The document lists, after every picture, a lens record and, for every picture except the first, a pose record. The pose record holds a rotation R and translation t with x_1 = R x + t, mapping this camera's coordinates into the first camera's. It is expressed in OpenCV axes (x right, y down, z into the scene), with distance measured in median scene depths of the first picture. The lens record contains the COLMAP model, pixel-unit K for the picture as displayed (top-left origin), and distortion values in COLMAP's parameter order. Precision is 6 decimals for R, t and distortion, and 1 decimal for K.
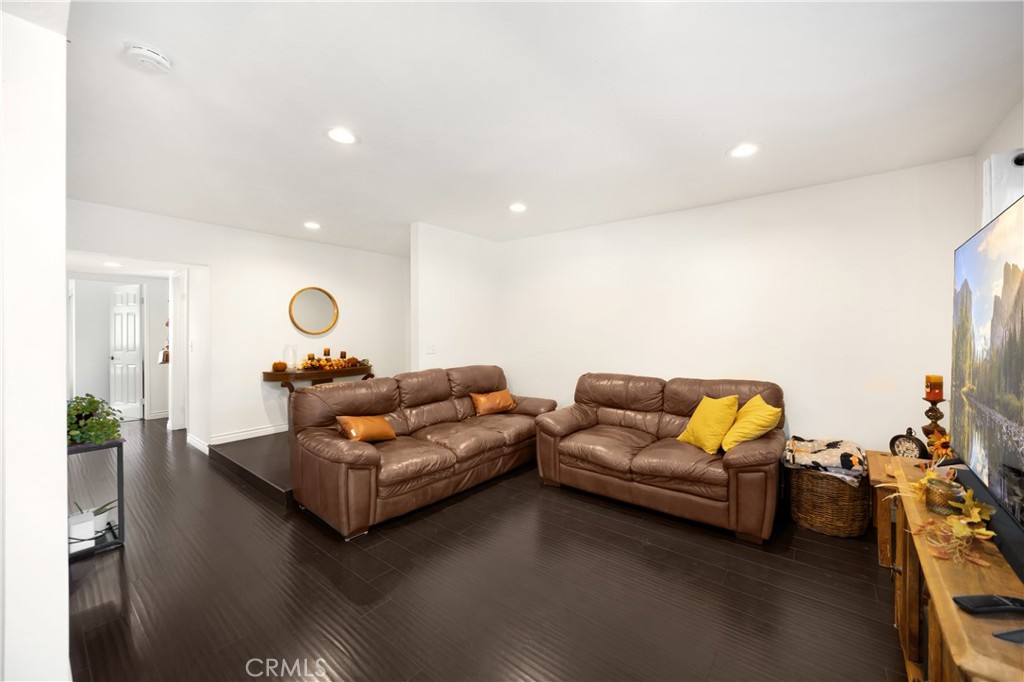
lens RADIAL K [[393.9, 0, 519.0], [0, 393.9, 336.6], [0, 0, 1]] dist [0.006390, -0.000215]
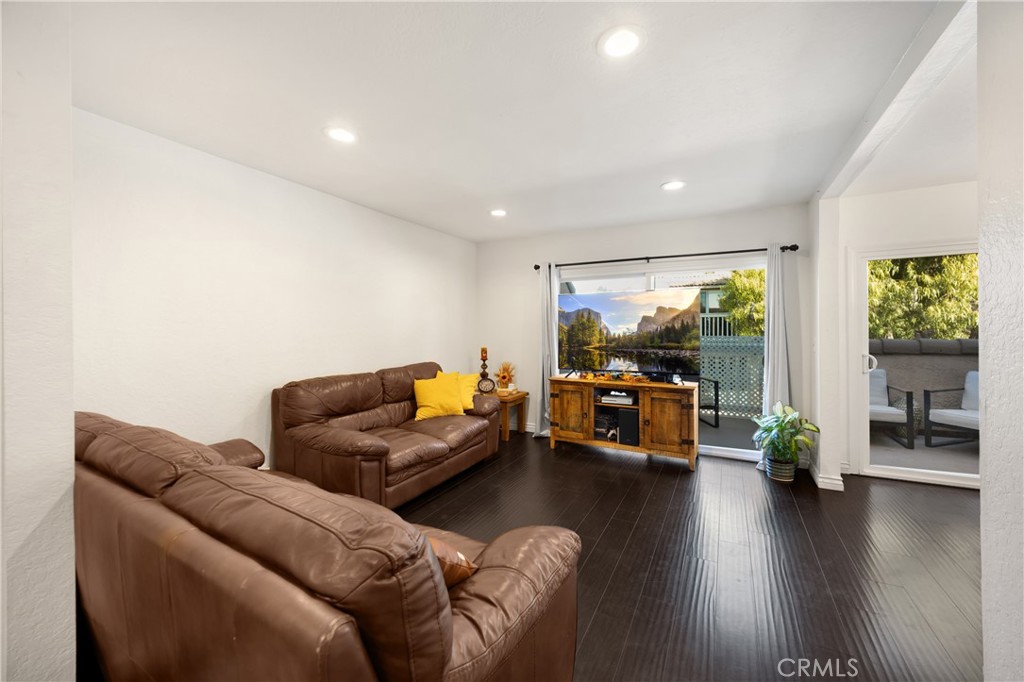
lens RADIAL K [[393.9, 0, 516.8], [0, 393.9, 330.1], [0, 0, 1]] dist [0.006390, -0.000215]
pose [[-0.184189, -0.004743, 0.982879, -1.157078], [0.008639, 0.999942, 0.006444, -0.006418], [-0.982853, 0.009678, -0.184137, 1.388139]]
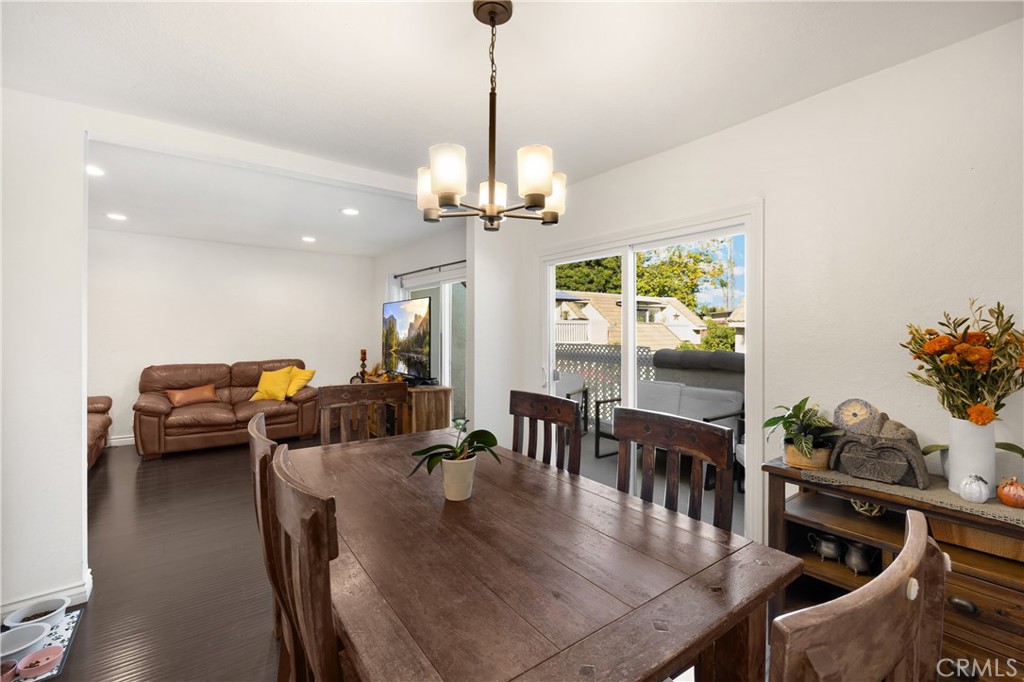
lens RADIAL K [[456.0, 0, 513.0], [0, 456.0, 335.8], [0, 0, 1]] dist [-0.002921, -0.000872]
pose [[0.271473, -0.009760, 0.962397, -1.528889], [0.002027, 0.999952, 0.009569, -0.009382], [-0.962444, -0.000647, 0.271479, -0.688563]]
